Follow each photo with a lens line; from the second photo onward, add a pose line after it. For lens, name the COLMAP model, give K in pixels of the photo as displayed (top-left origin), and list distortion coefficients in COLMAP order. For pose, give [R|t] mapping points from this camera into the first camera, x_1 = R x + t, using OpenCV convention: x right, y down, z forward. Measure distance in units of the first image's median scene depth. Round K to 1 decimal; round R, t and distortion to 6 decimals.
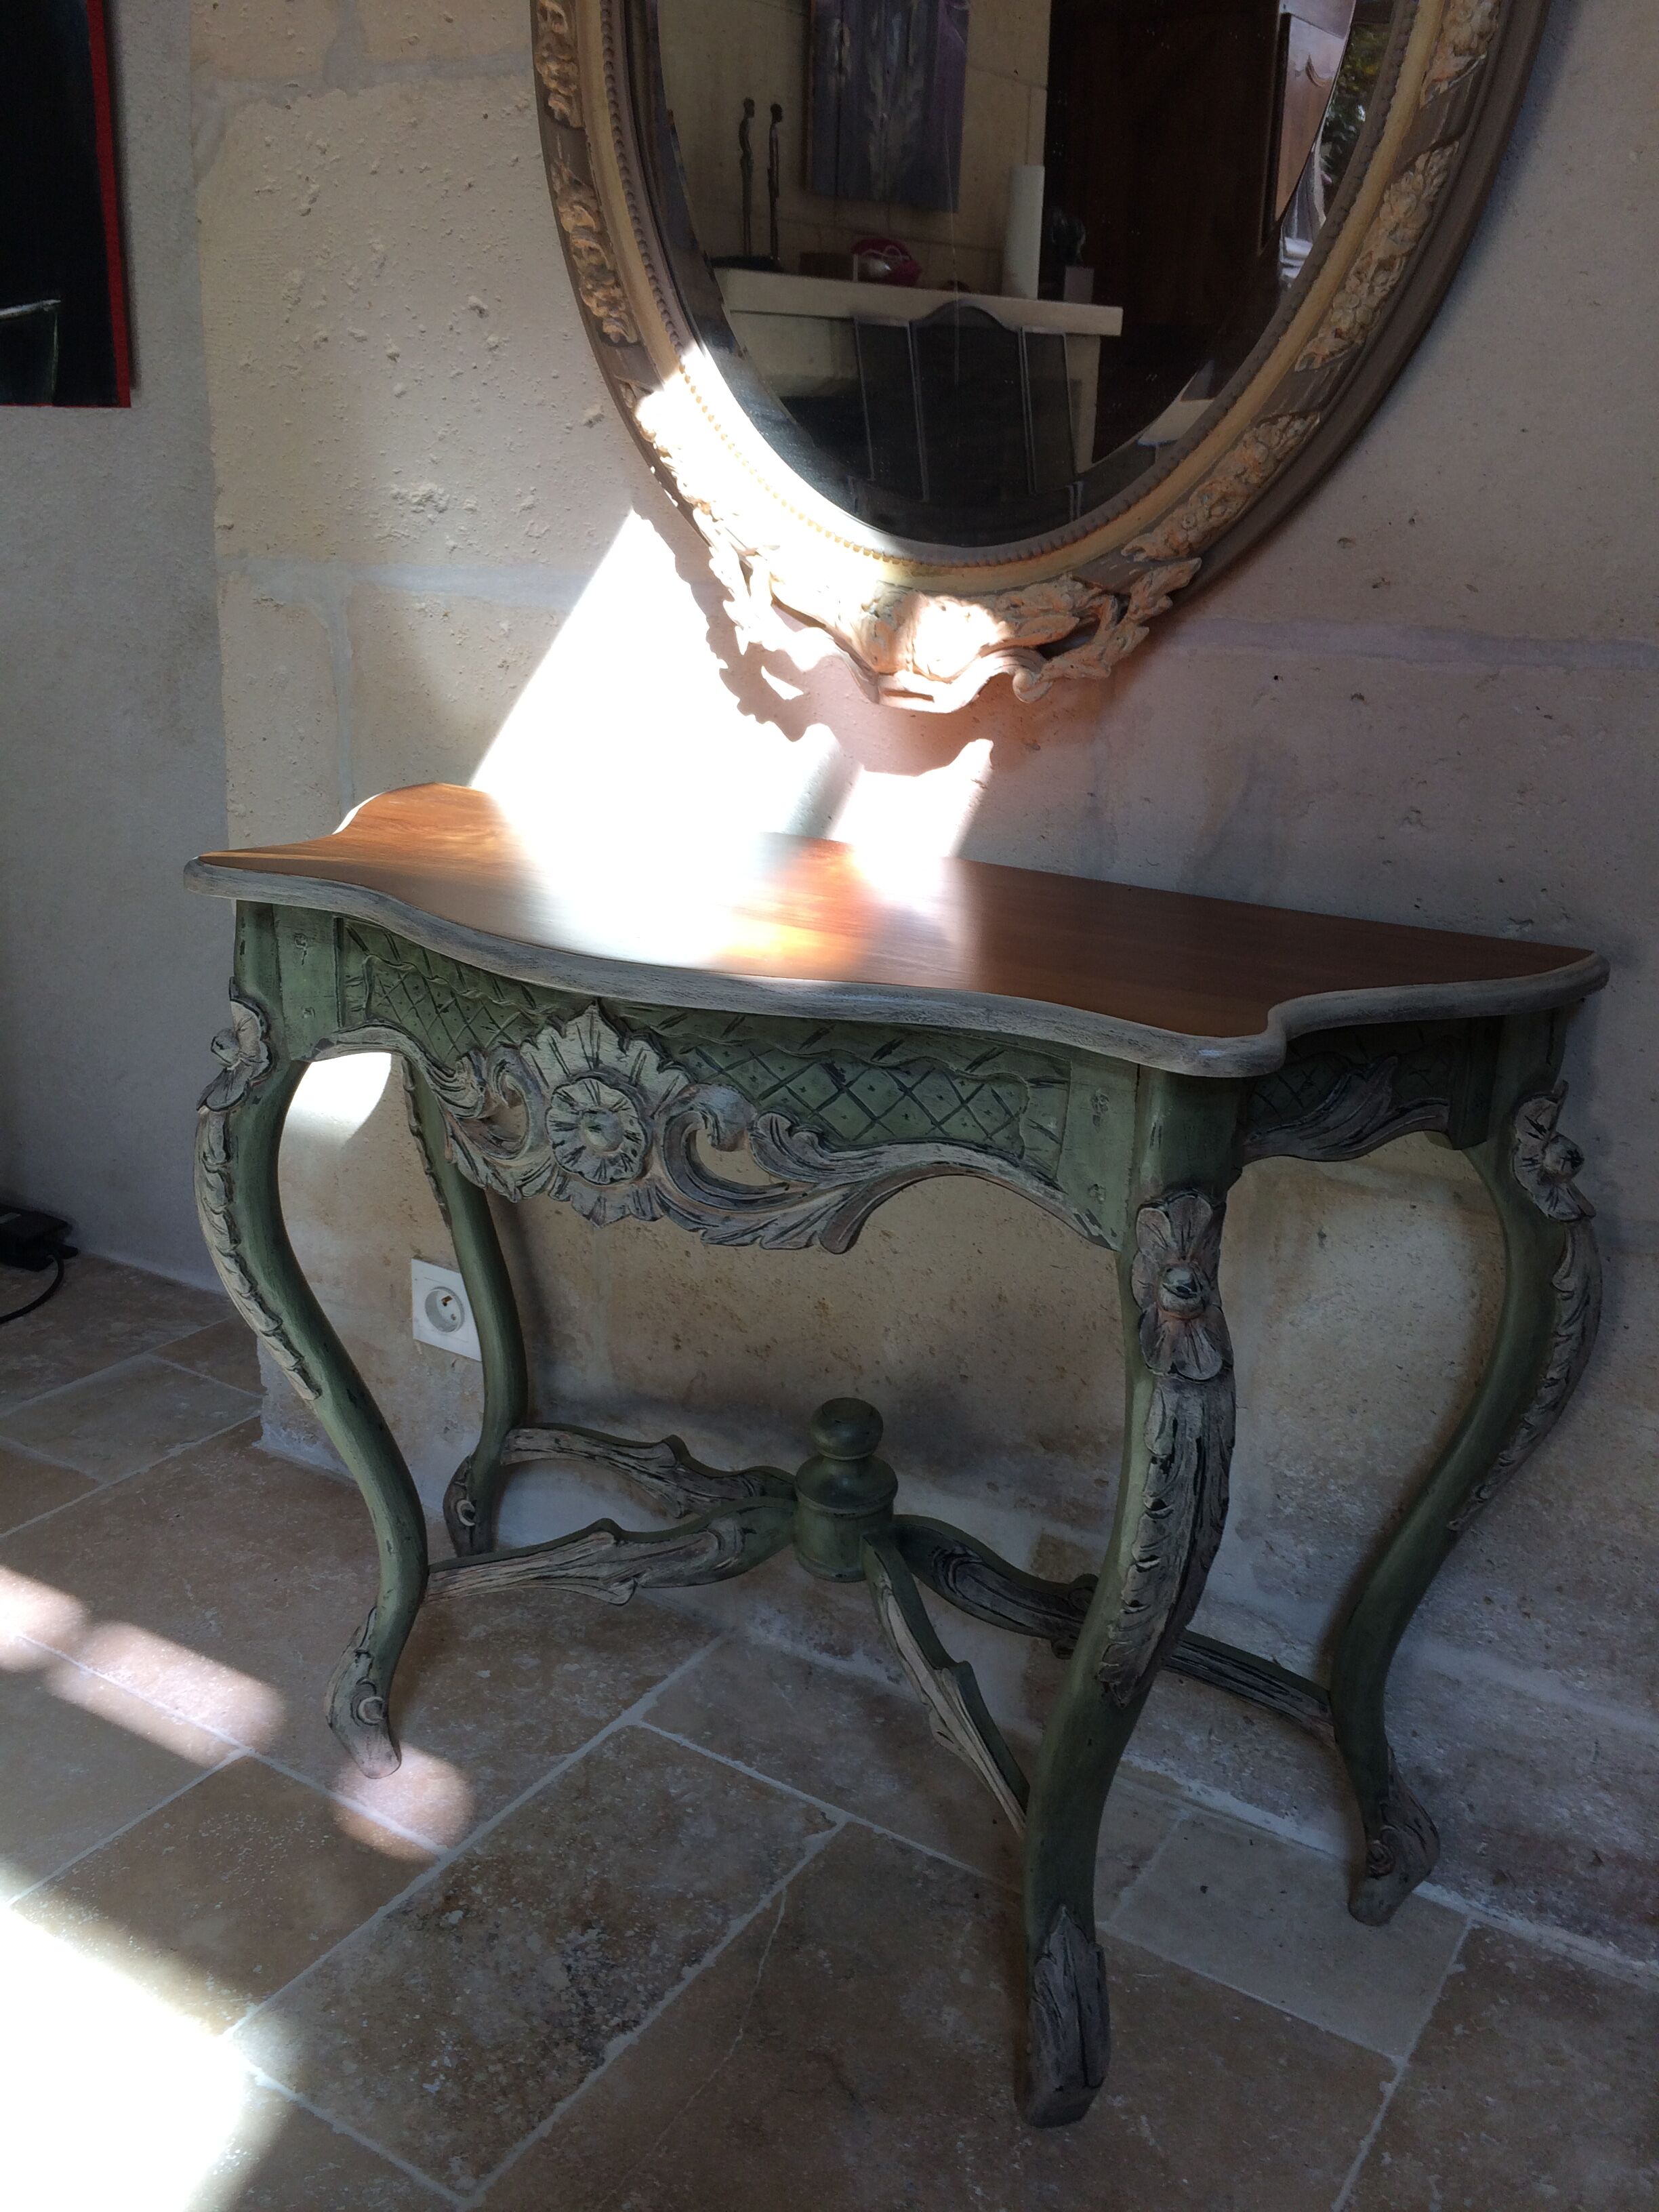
lens RADIAL K [[1921.0, 0, 809.6], [0, 1921.0, 1111.2], [0, 0, 1]] dist [0.083489, -0.125662]
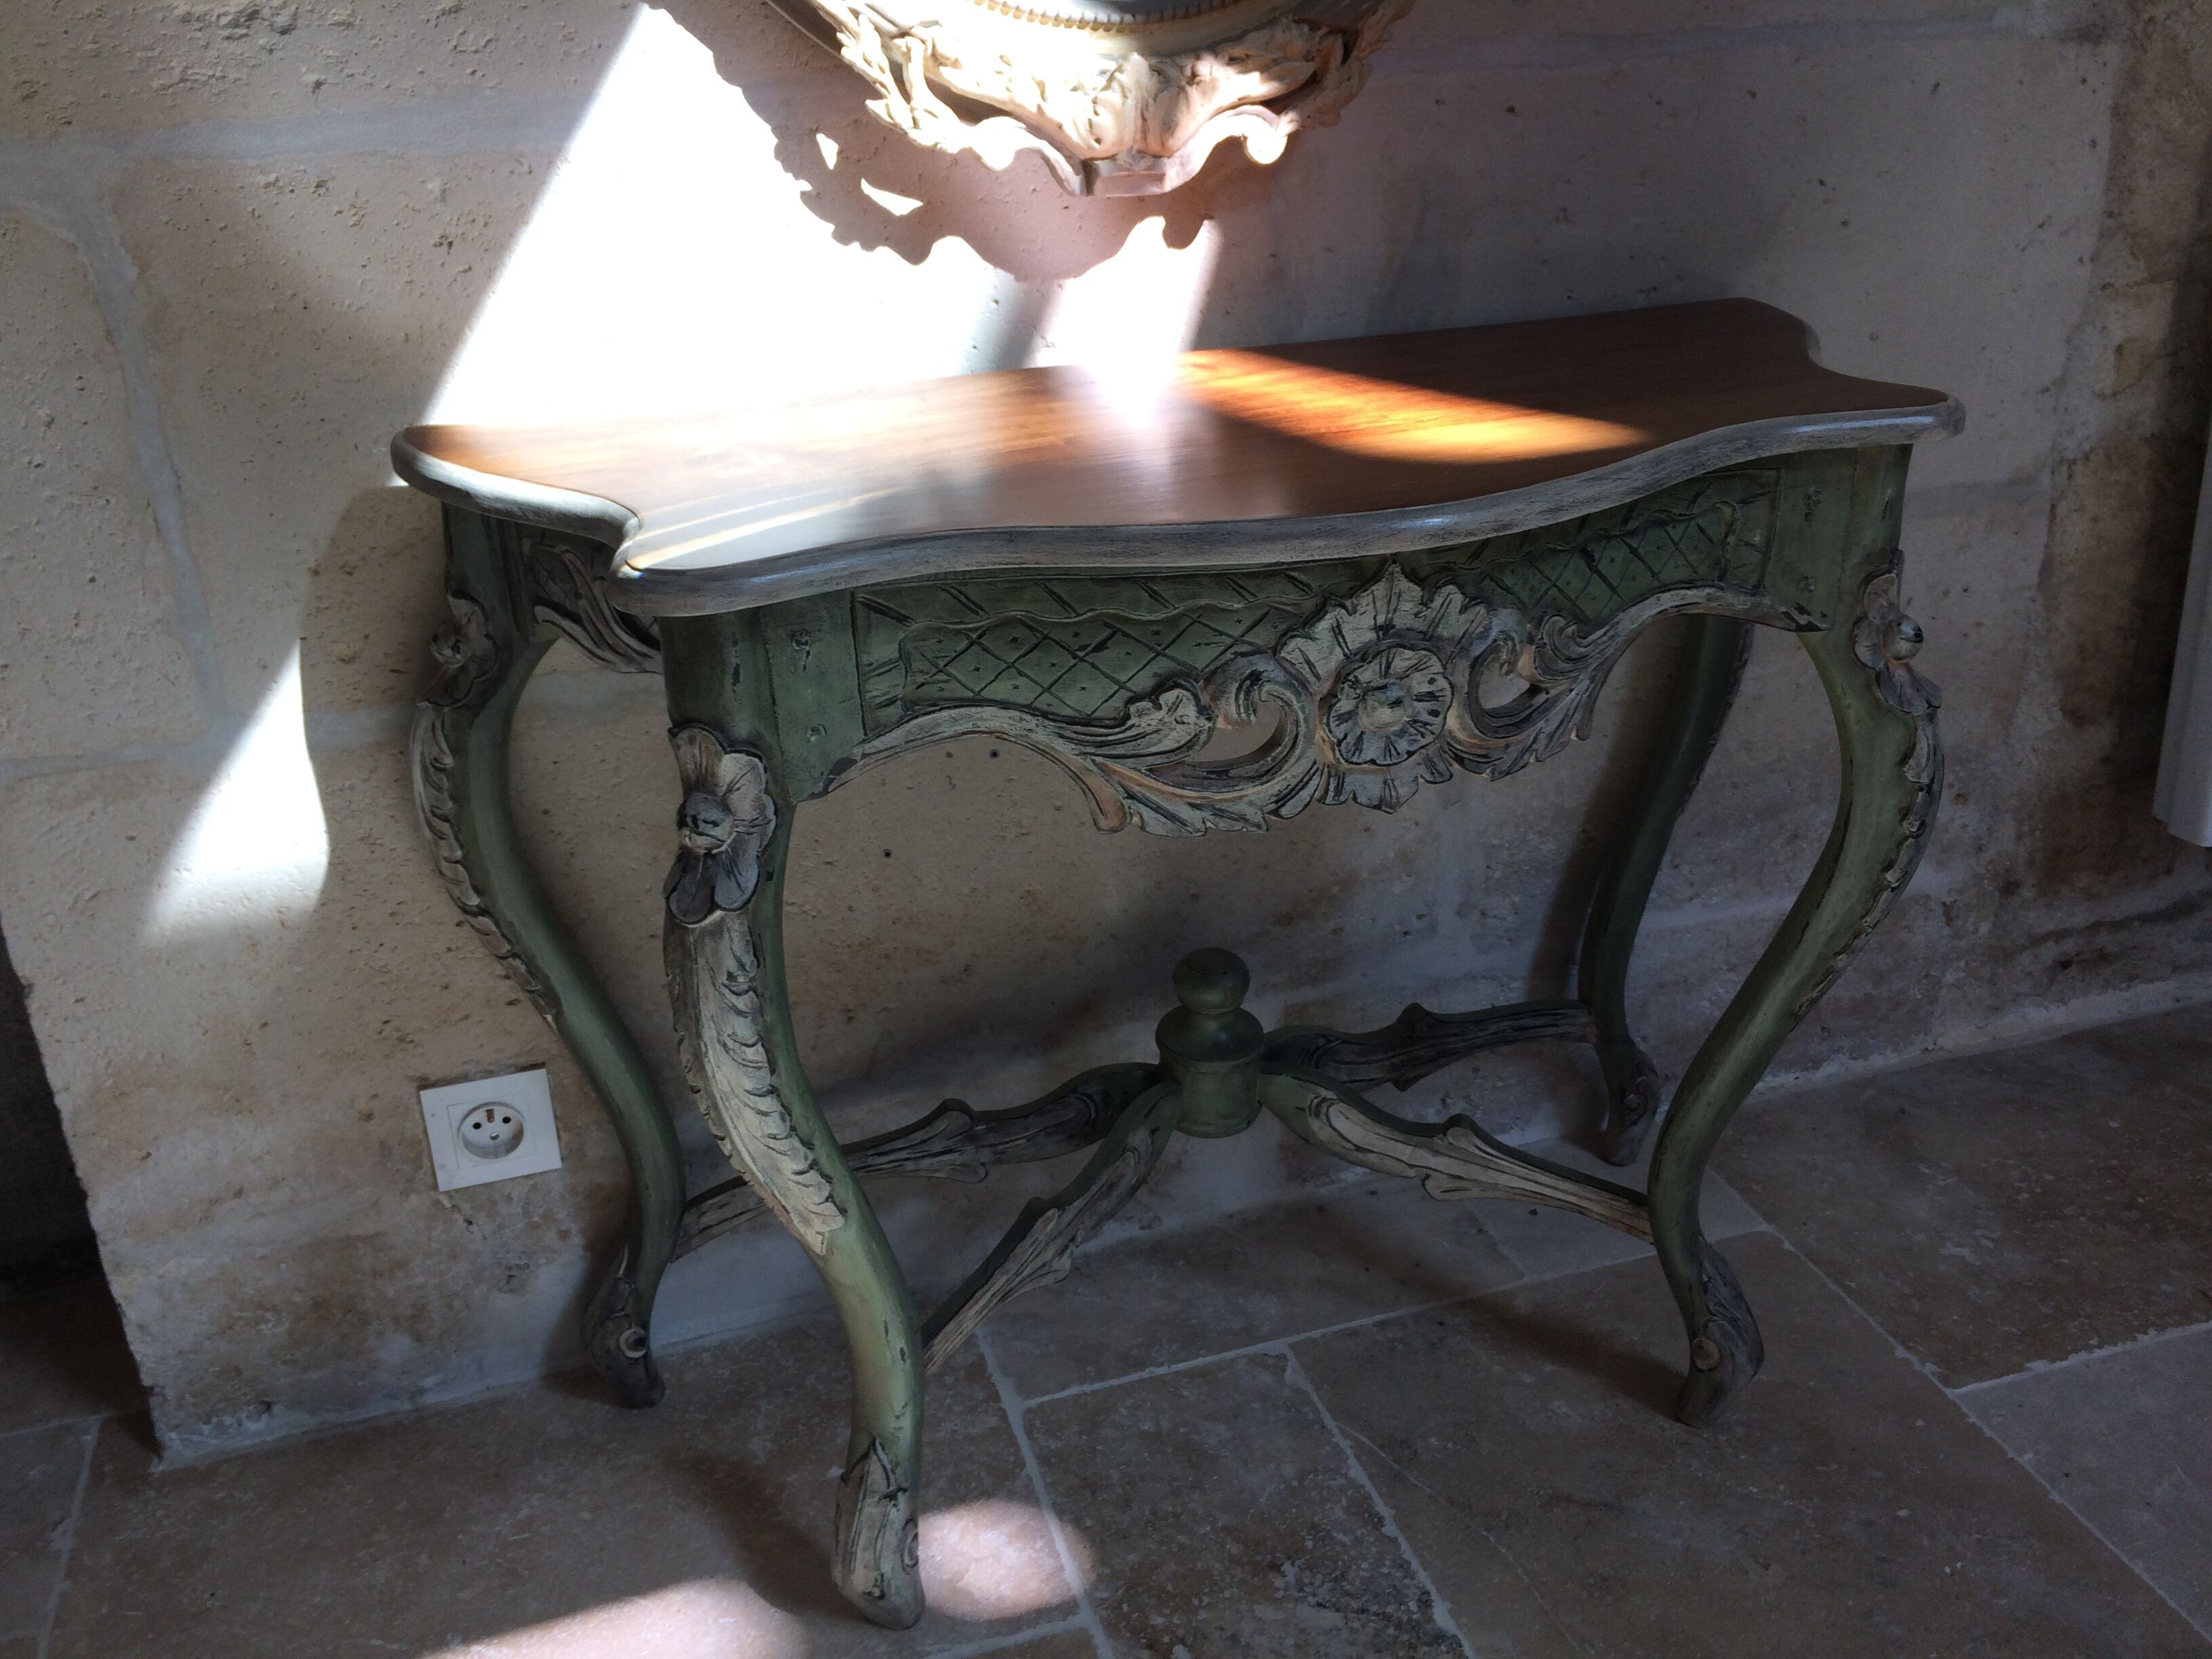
lens RADIAL K [[1921.0, 0, 1118.4], [0, 1921.0, 836.4], [0, 0, 1]] dist [0.083489, -0.125662]
pose [[0.644374, -0.372815, 0.667676, -0.676700], [0.293764, 0.926796, 0.233990, -0.149581], [-0.706034, 0.045362, 0.706723, 0.393644]]
